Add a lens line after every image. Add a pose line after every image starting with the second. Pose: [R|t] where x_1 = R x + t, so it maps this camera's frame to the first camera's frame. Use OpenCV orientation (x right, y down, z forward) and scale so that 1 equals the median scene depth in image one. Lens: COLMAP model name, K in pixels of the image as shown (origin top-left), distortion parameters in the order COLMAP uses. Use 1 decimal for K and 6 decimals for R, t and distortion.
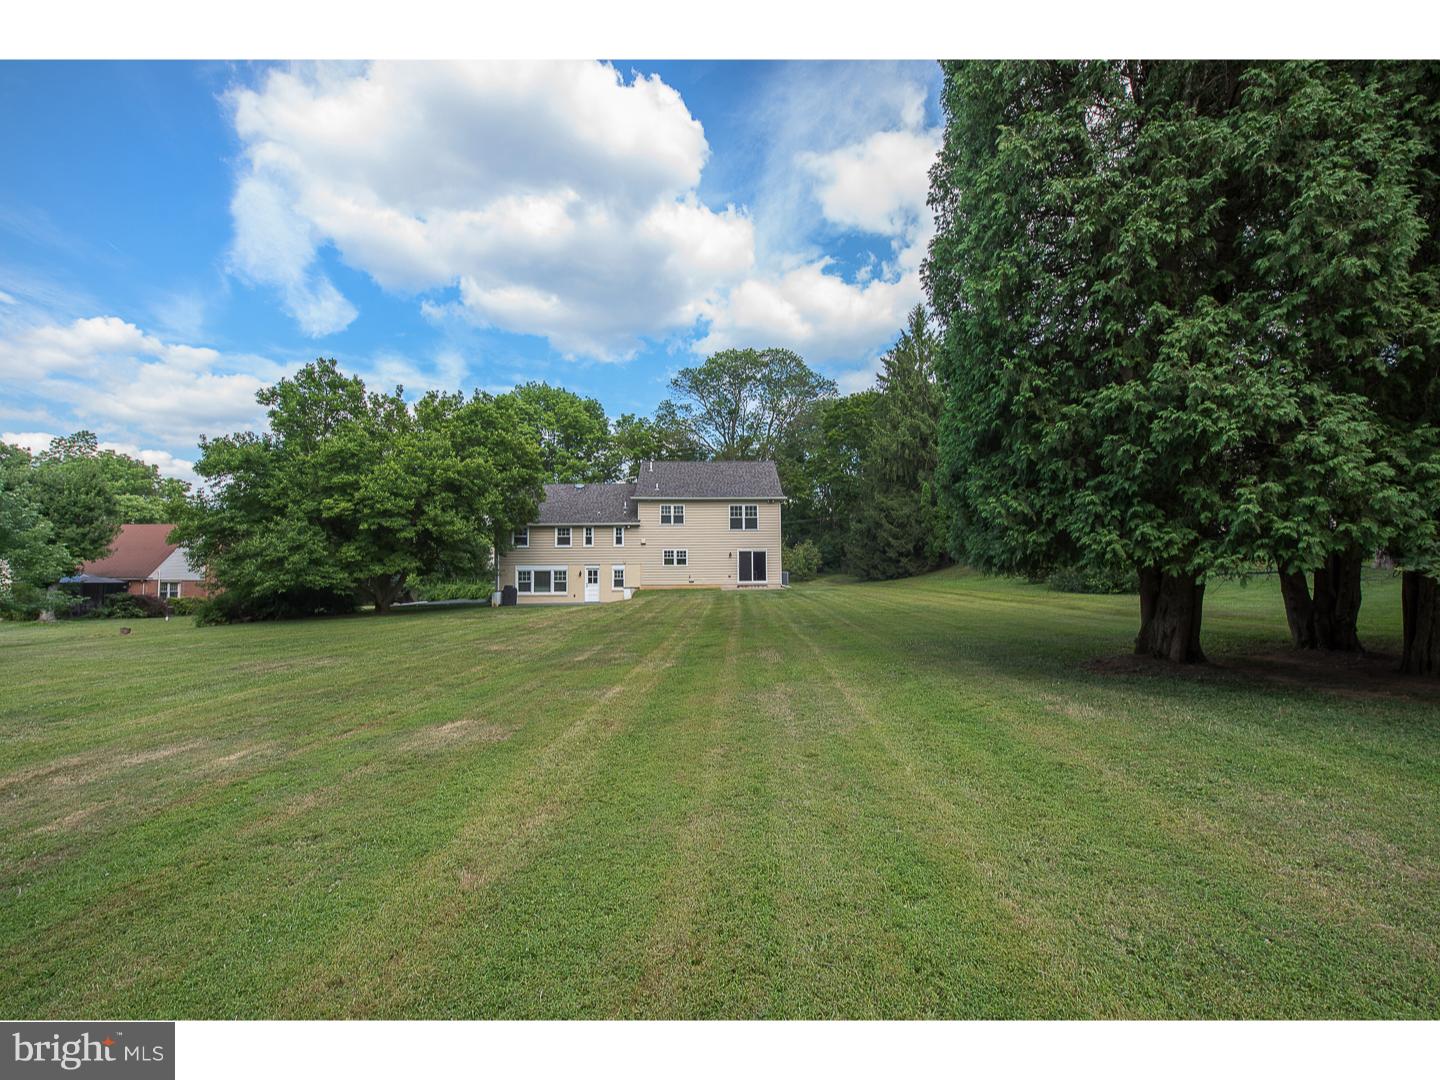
lens RADIAL K [[678.7, 0, 720.7], [0, 678.7, 537.3], [0, 0, 1]] dist [0.000469, 0.000049]
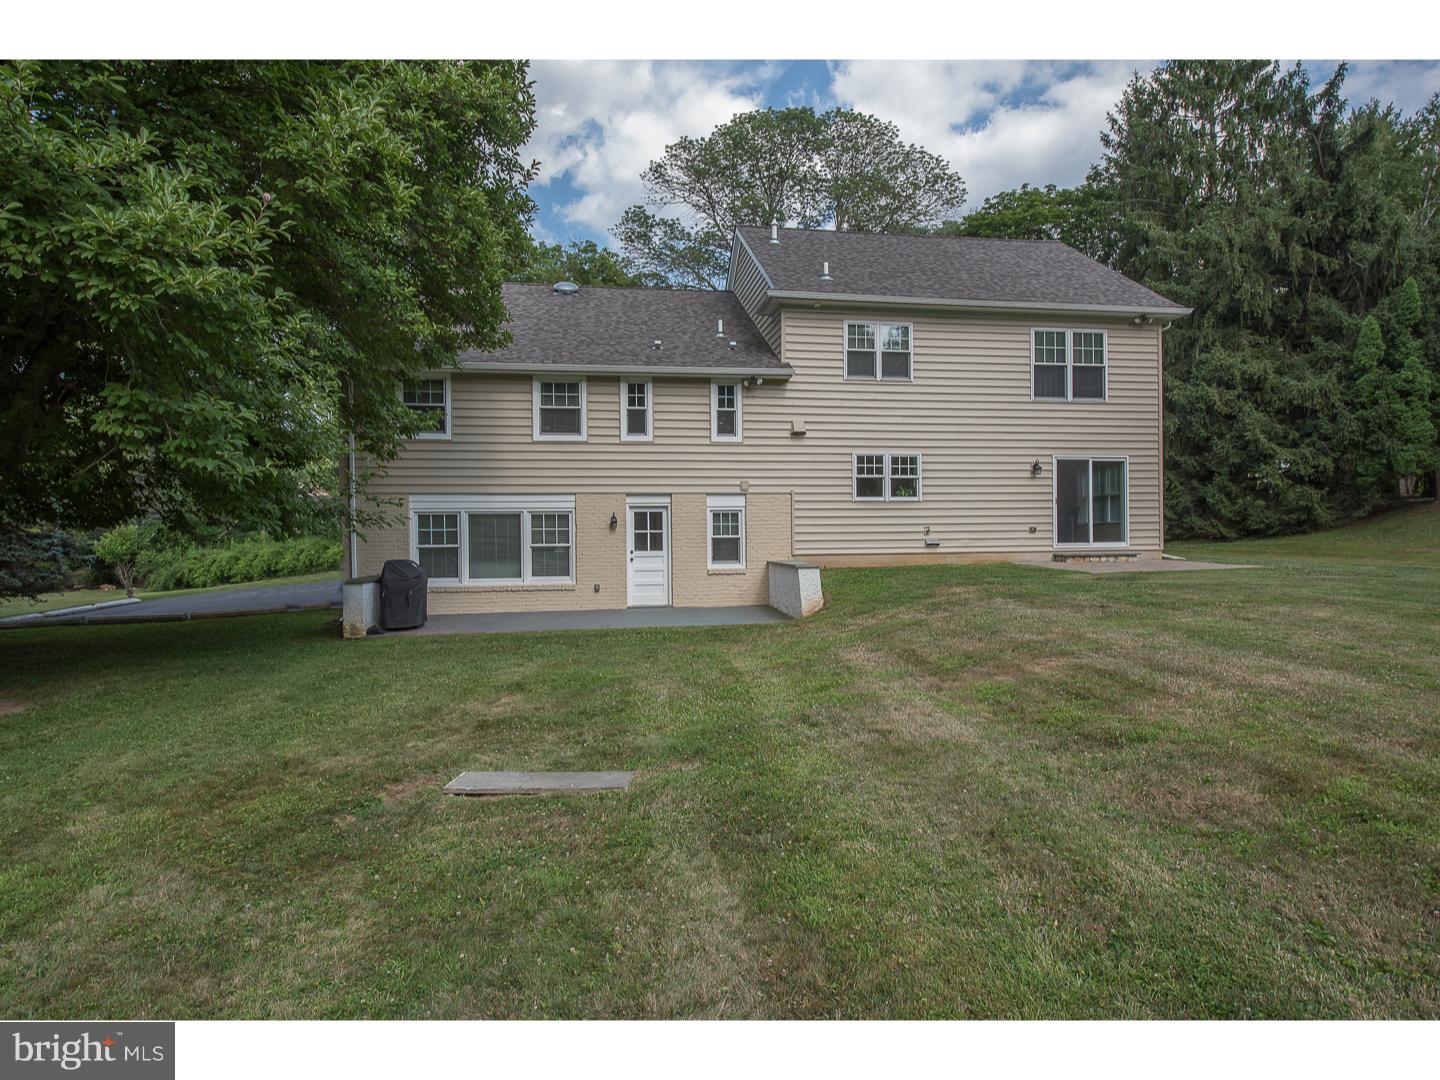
lens RADIAL K [[879.7, 0, 720.0], [0, 879.7, 539.2], [0, 0, 1]] dist [-0.004345, -0.000489]
pose [[0.991854, -0.000599, 0.127382, -0.208469], [-0.007887, 0.997782, 0.066100, 0.033387], [-0.127139, -0.066566, 0.989649, 0.567305]]
